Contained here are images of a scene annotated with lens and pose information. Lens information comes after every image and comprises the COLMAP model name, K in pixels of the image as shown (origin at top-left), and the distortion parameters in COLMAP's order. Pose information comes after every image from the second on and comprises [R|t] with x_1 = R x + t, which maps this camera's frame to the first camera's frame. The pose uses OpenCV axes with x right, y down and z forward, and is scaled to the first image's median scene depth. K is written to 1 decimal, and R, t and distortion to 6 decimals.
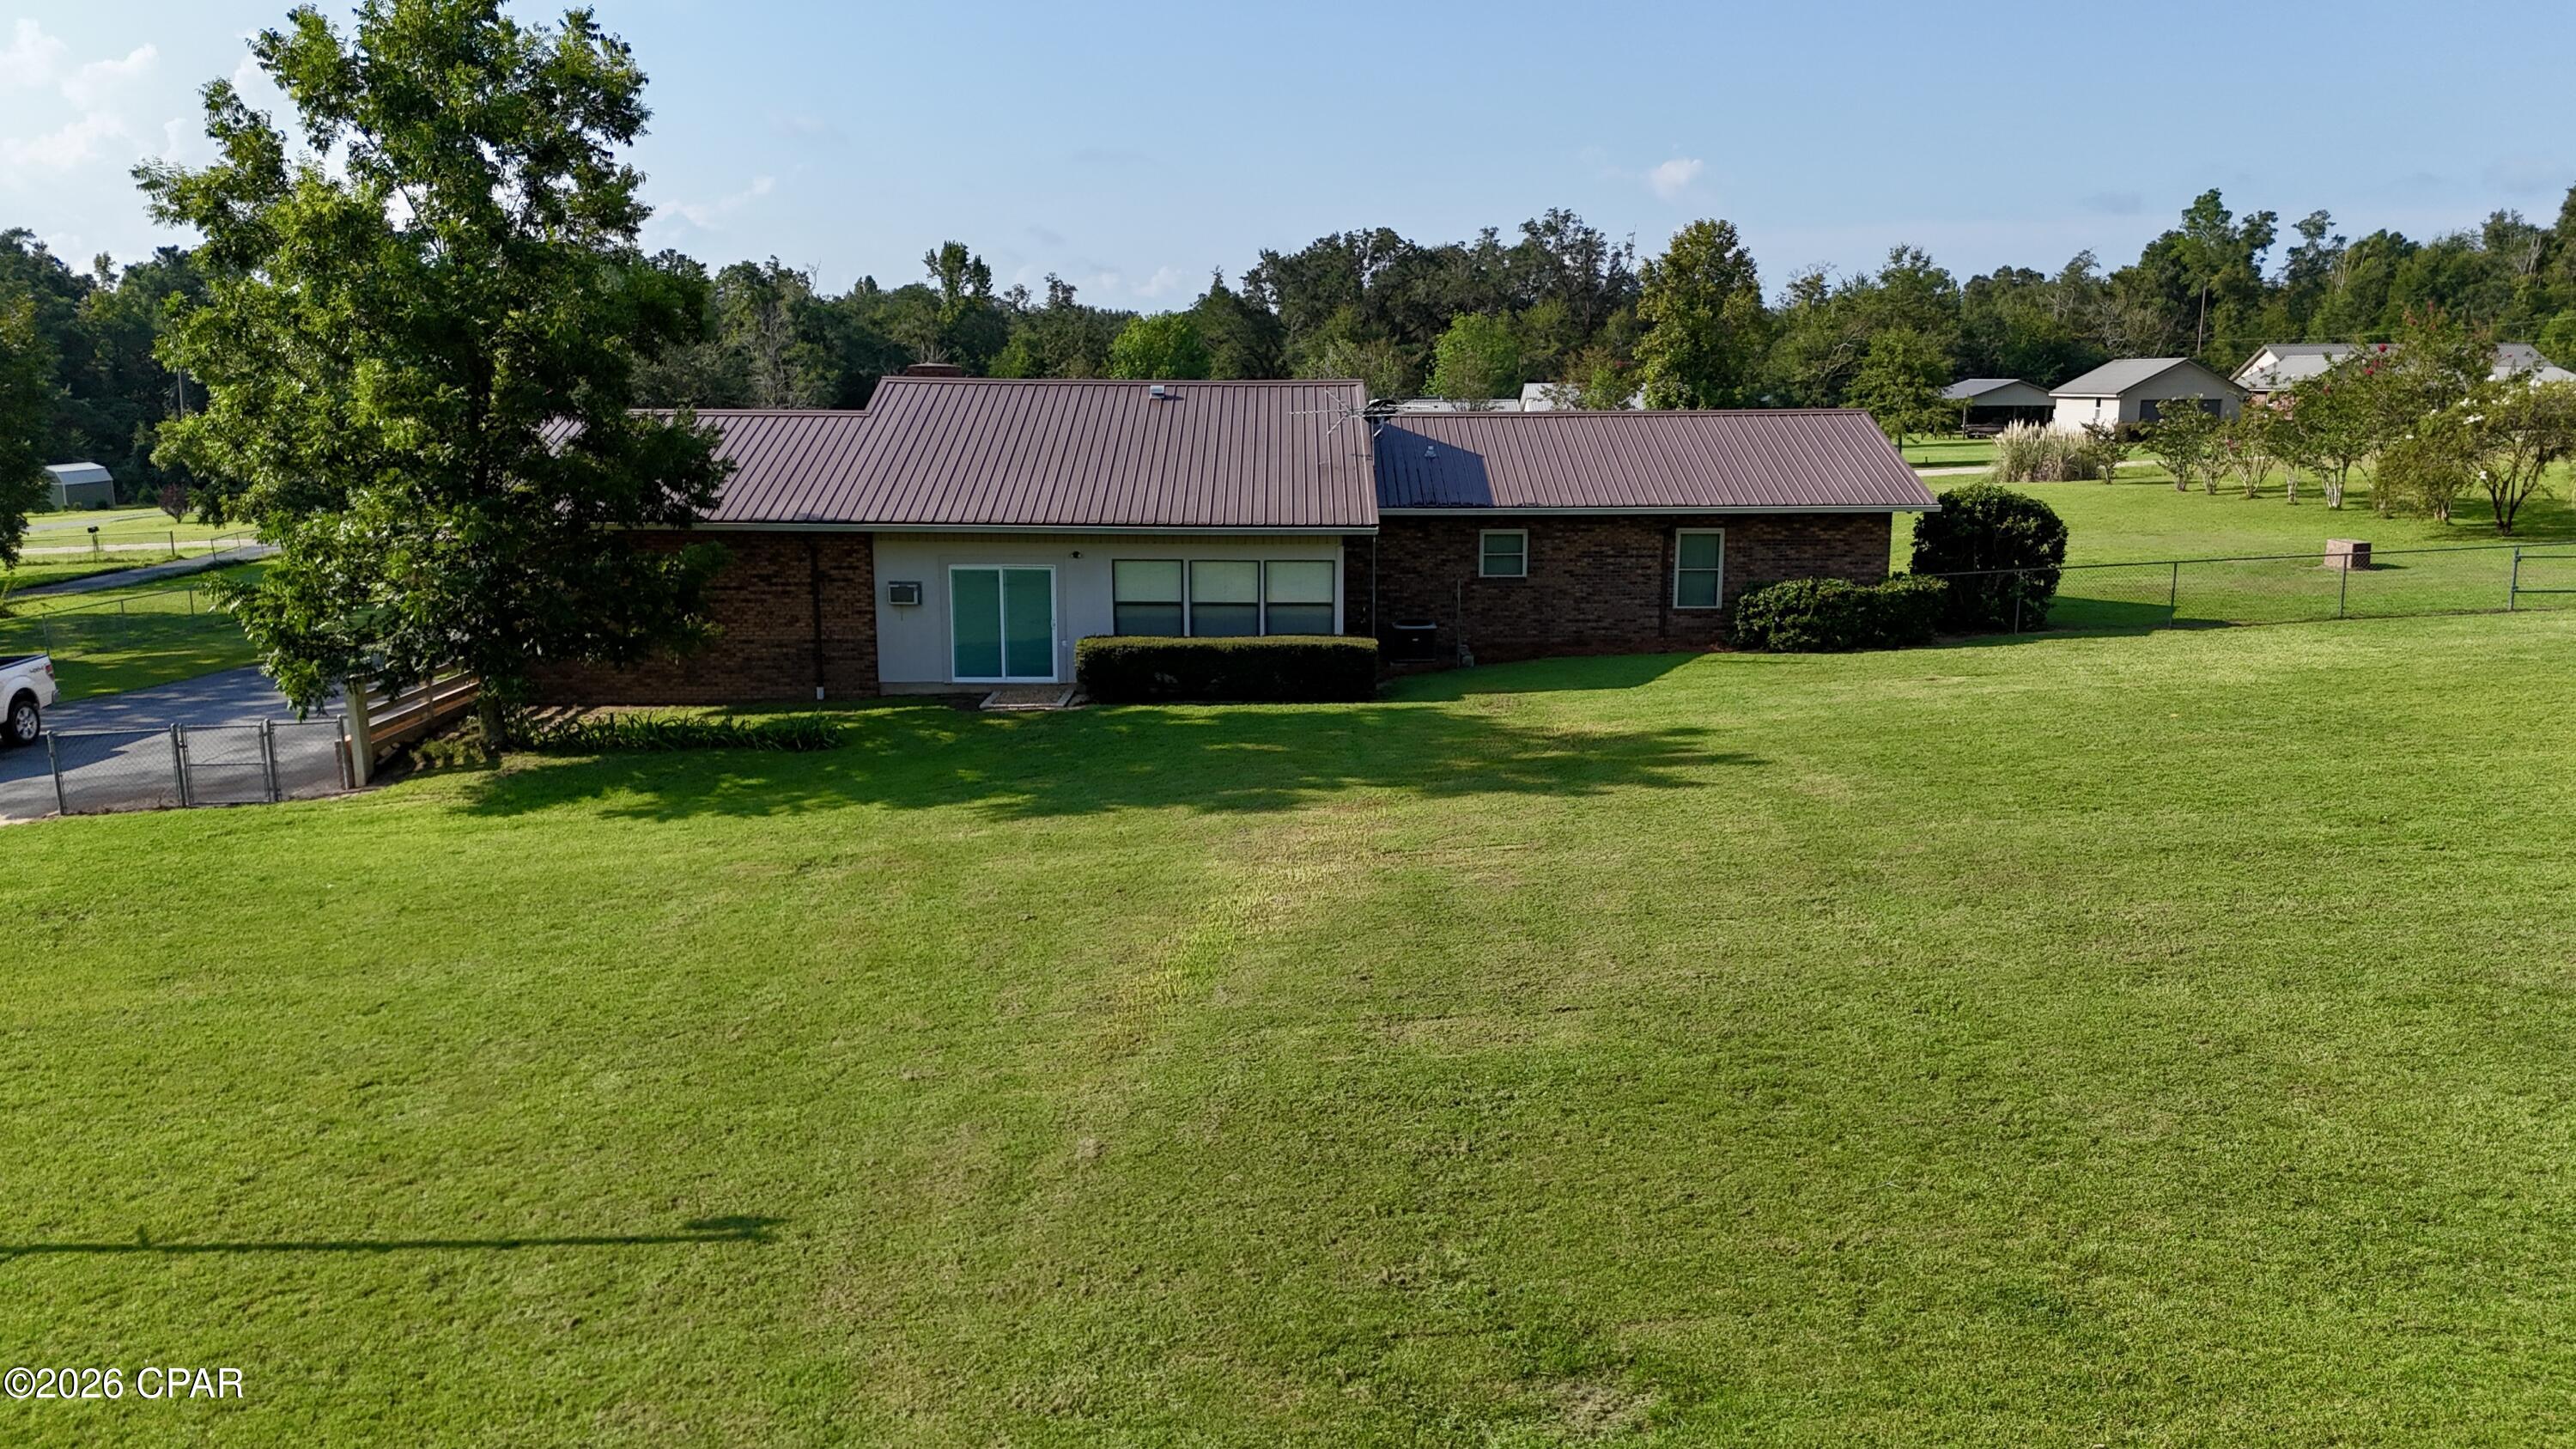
lens RADIAL K [[1877.5, 0, 1288.0], [0, 1877.5, 724.5], [0, 0, 1]] dist [0.077281, -0.079664]
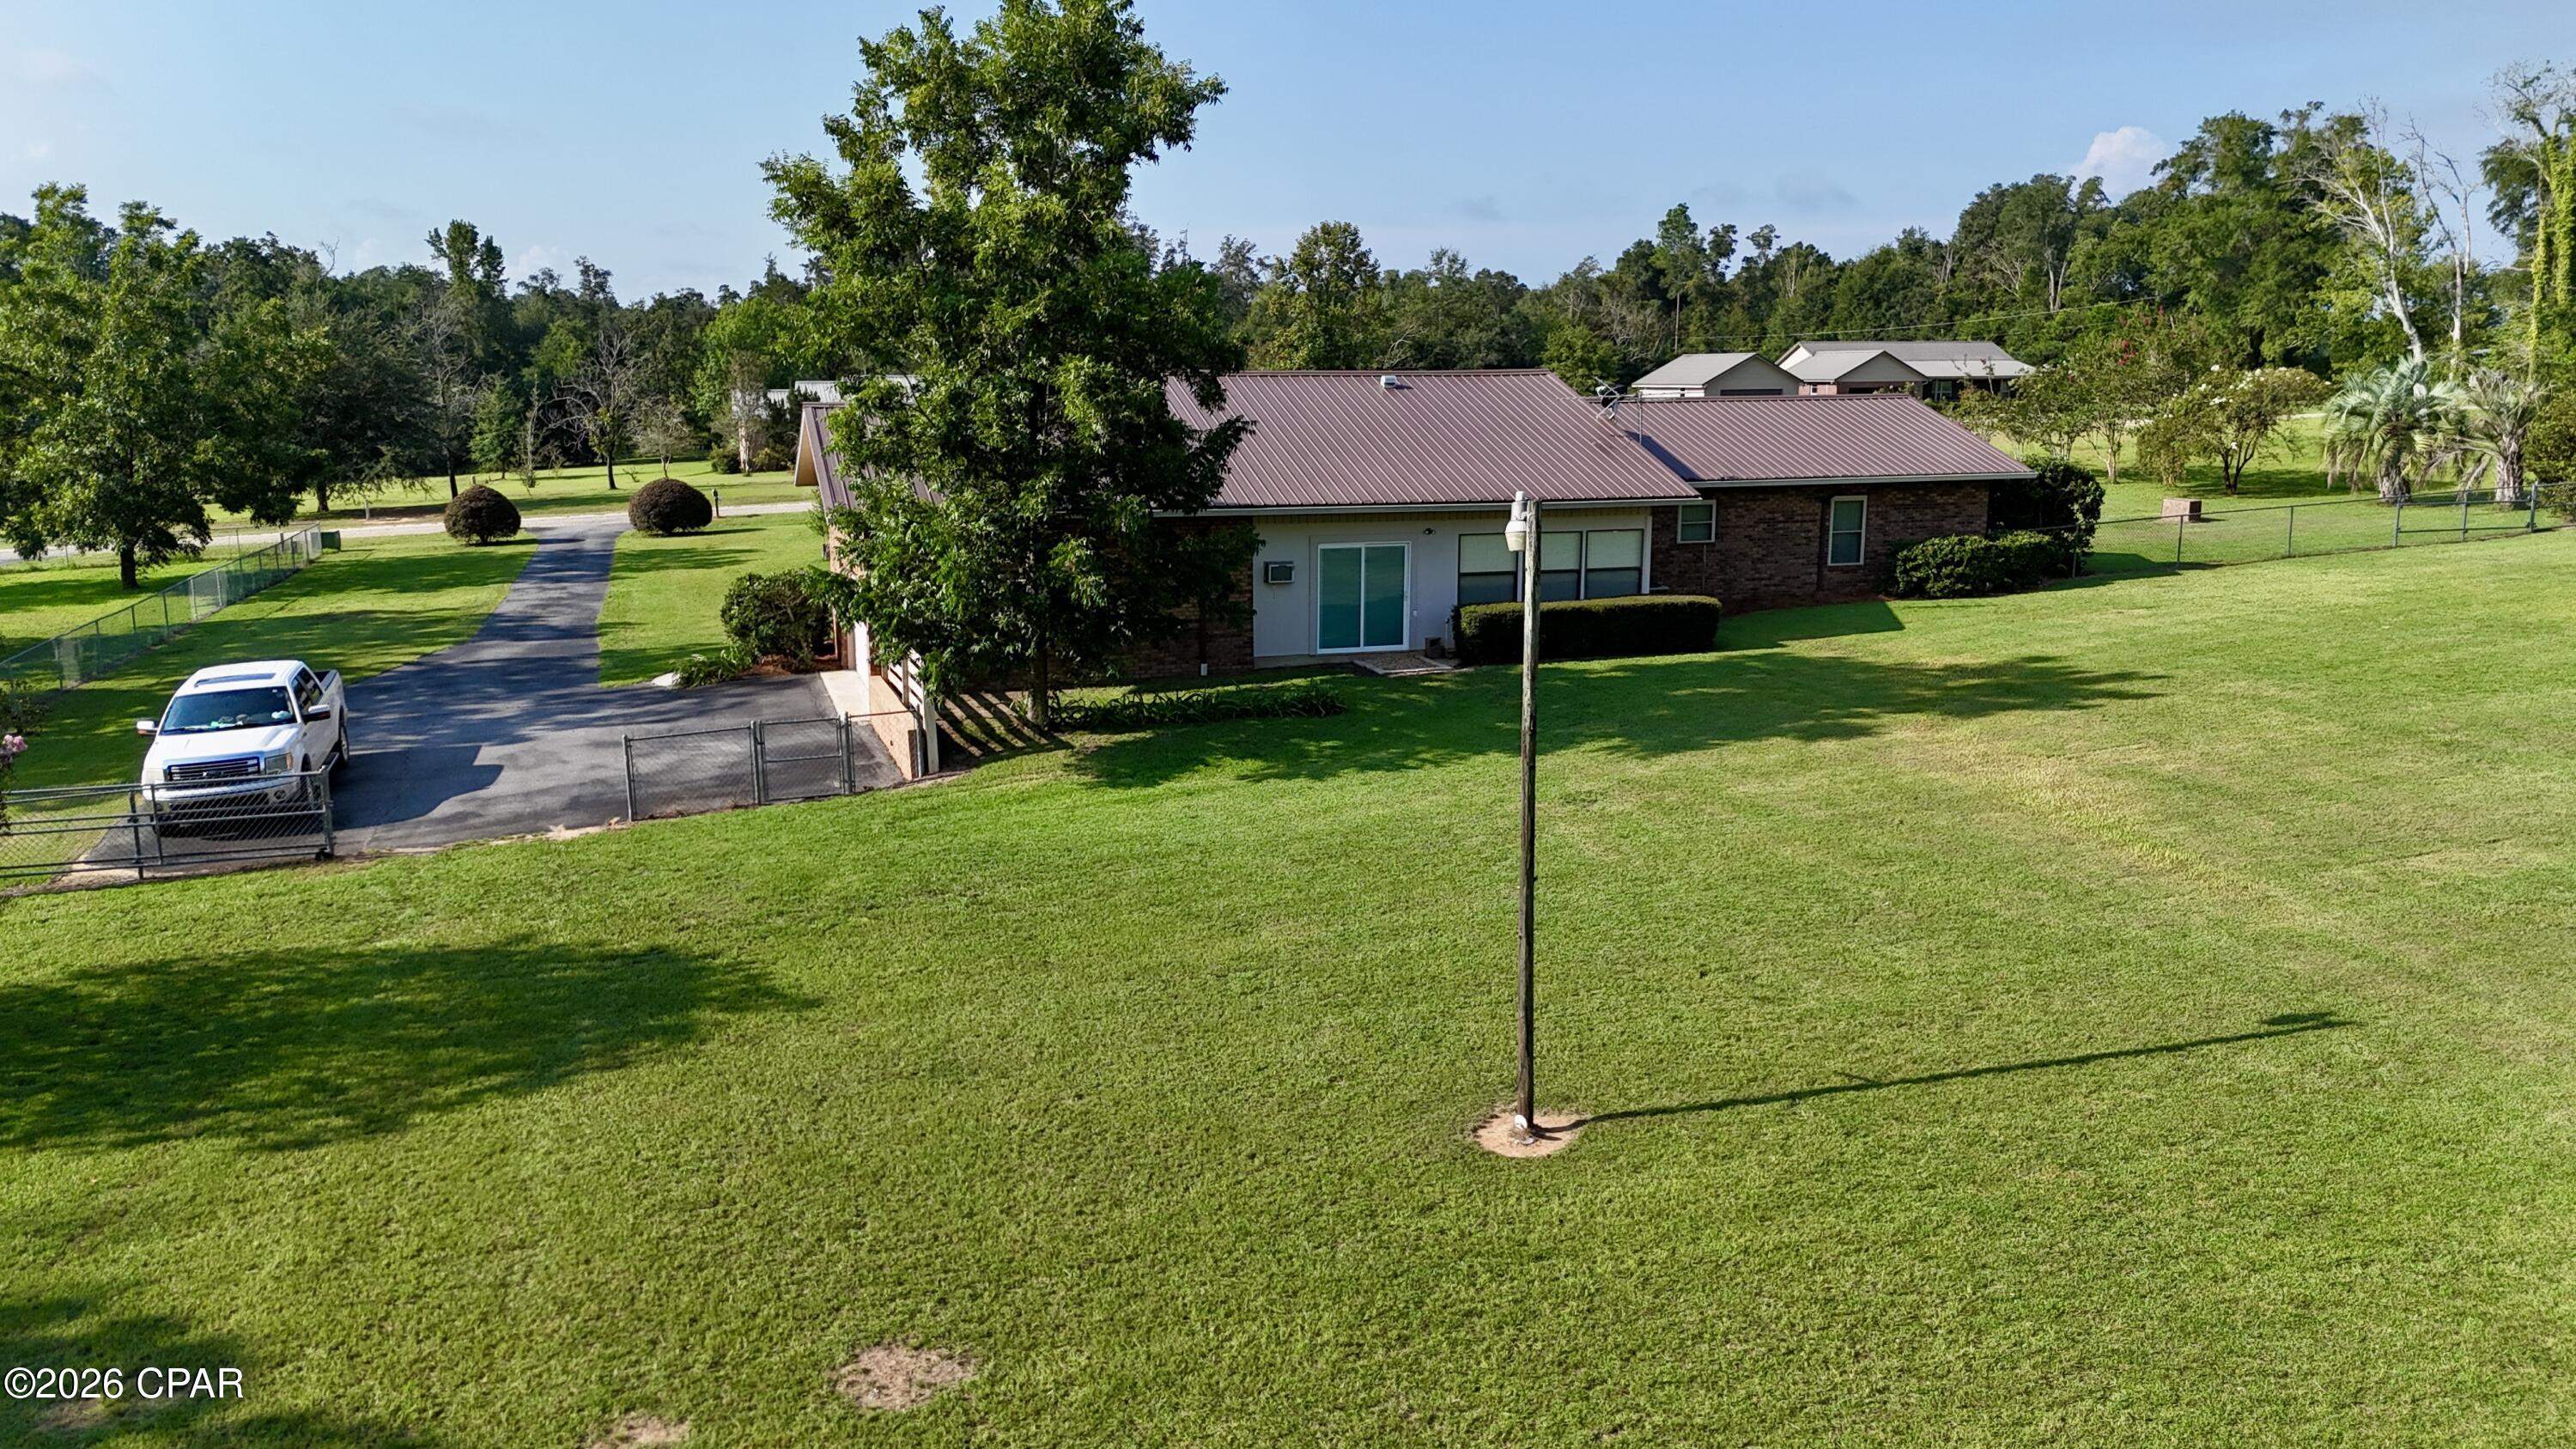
lens RADIAL K [[1877.5, 0, 1288.0], [0, 1877.5, 724.5], [0, 0, 1]] dist [0.077281, -0.079664]
pose [[0.956530, -0.055884, 0.286229, -0.451402], [0.054837, 0.998427, 0.011679, 0.003856], [-0.286431, 0.004525, 0.958090, -0.015731]]
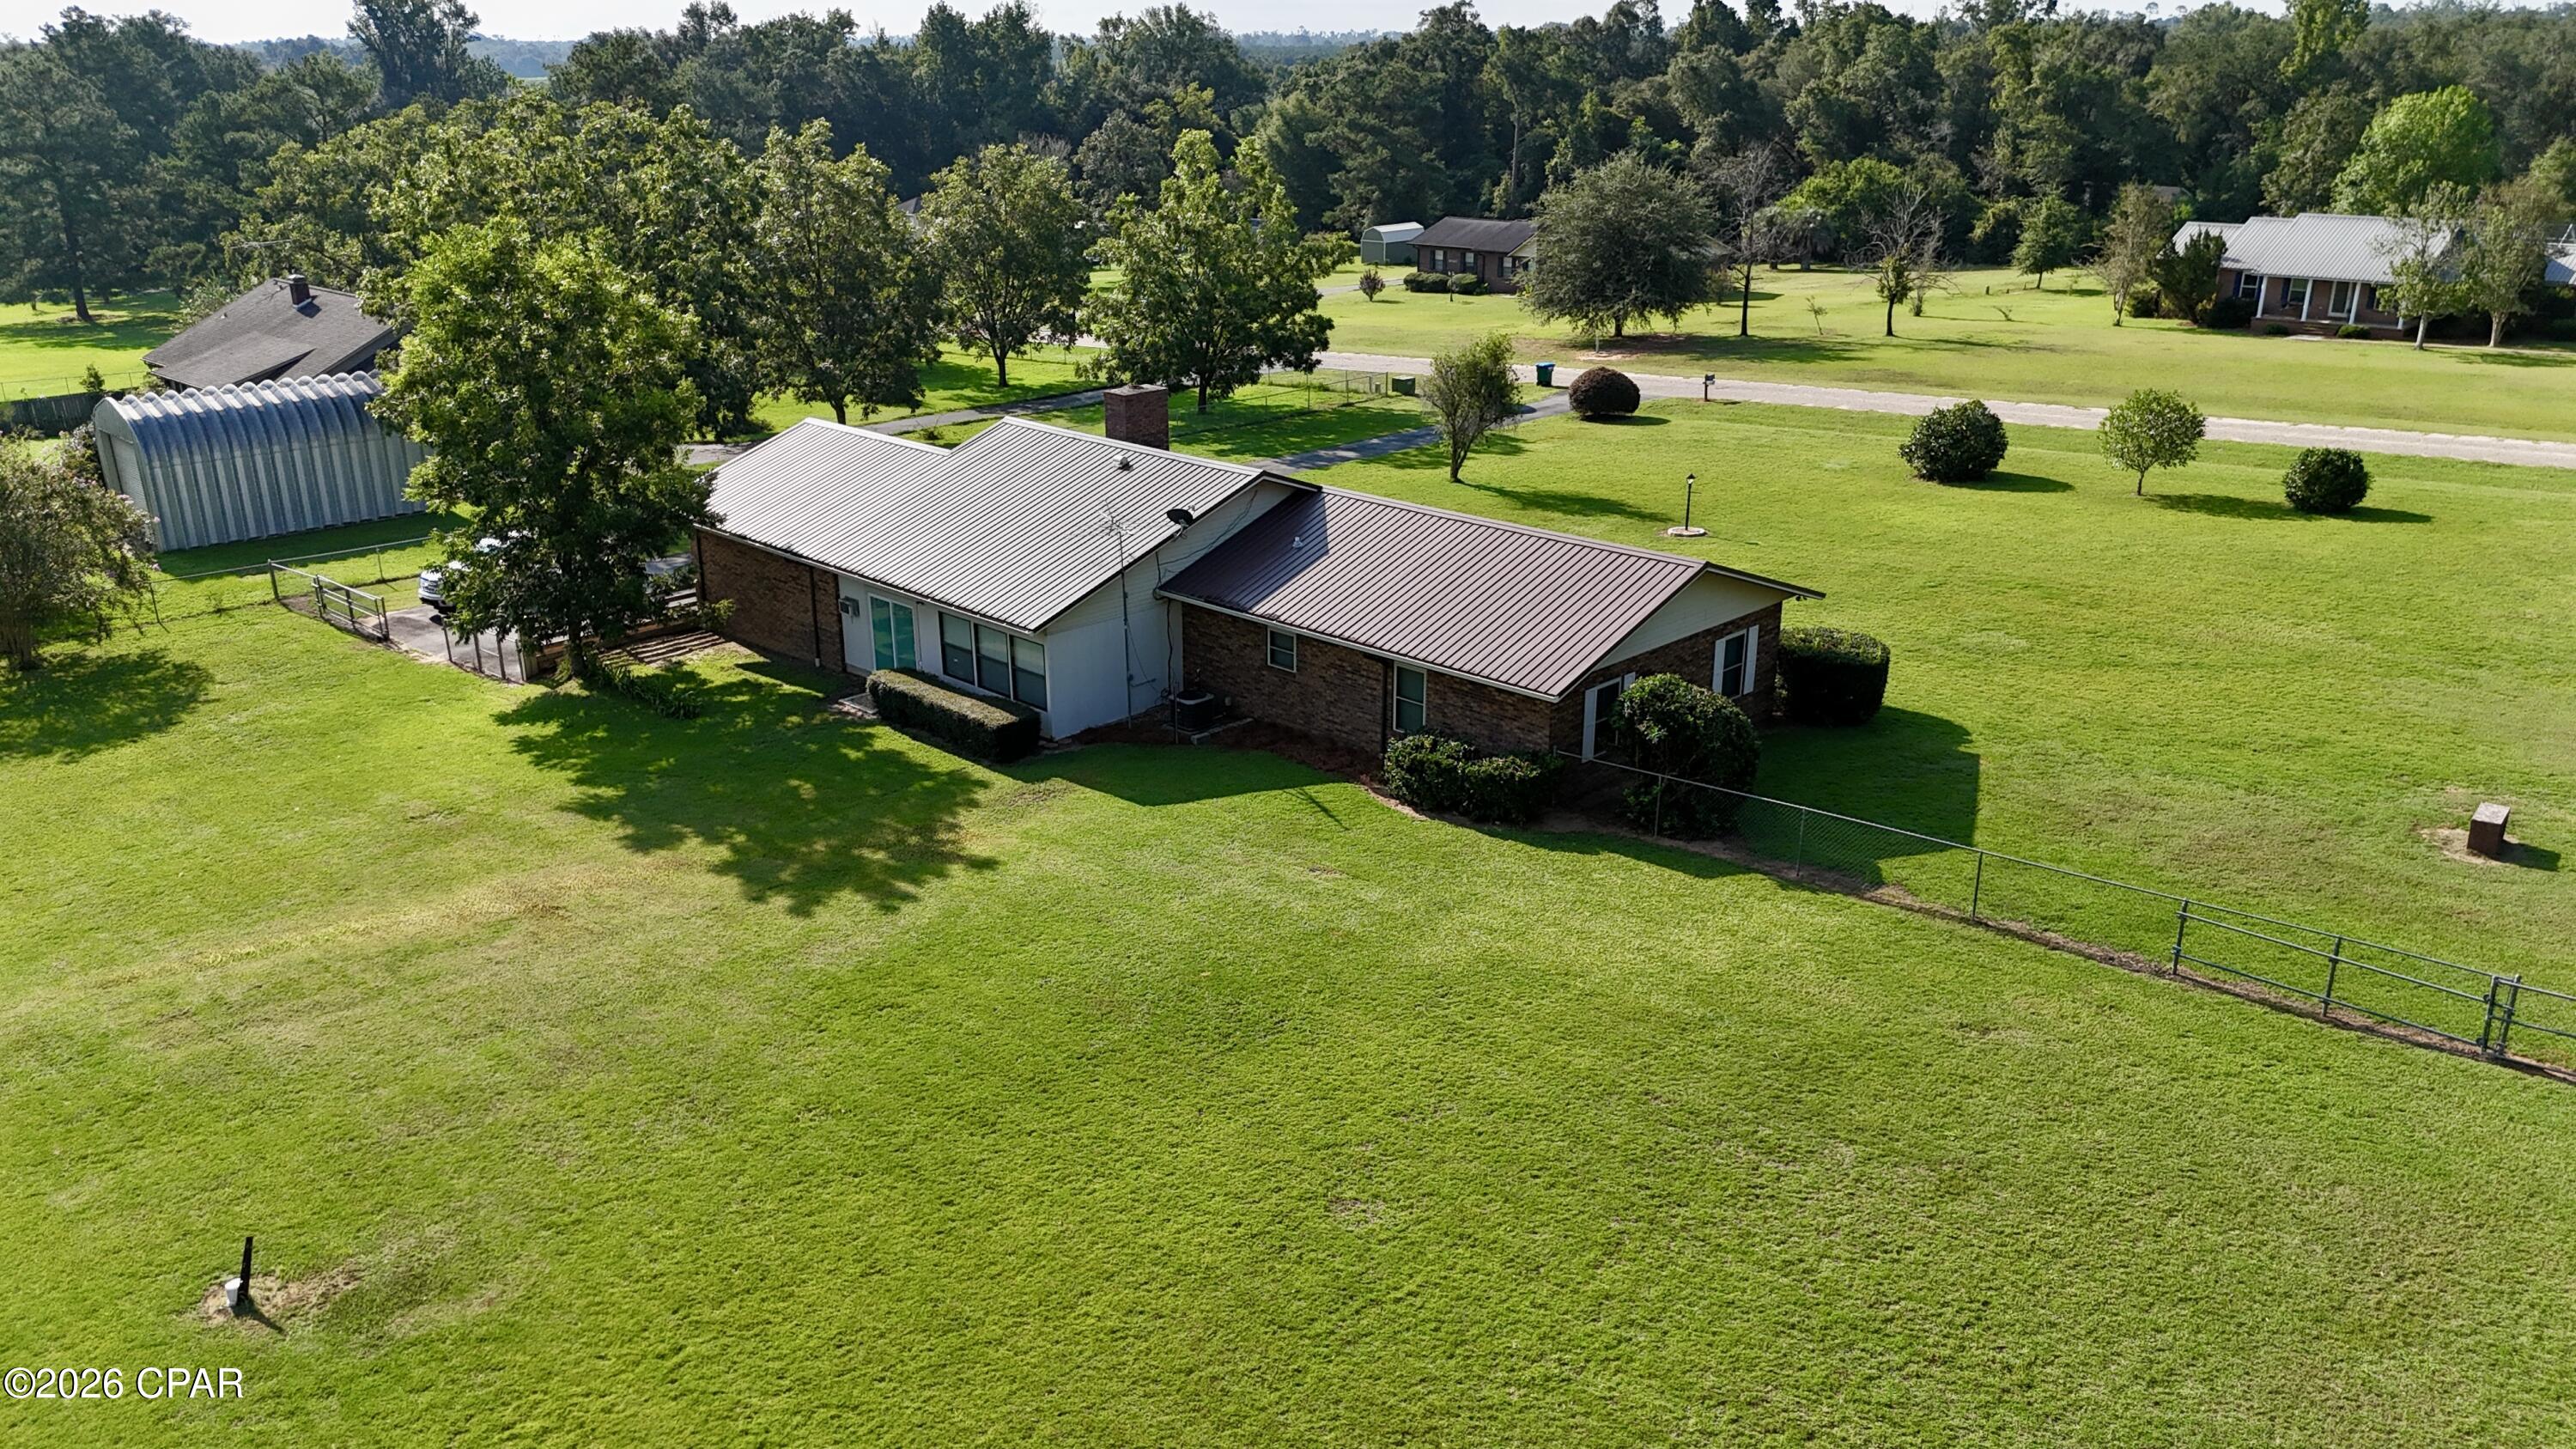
lens RADIAL K [[1877.5, 0, 1288.0], [0, 1877.5, 724.5], [0, 0, 1]] dist [0.077281, -0.079664]
pose [[0.696401, 0.234608, -0.678222, 0.894180], [-0.120116, 0.969828, 0.212144, -0.287058], [0.707530, -0.066271, 0.703569, 0.202558]]
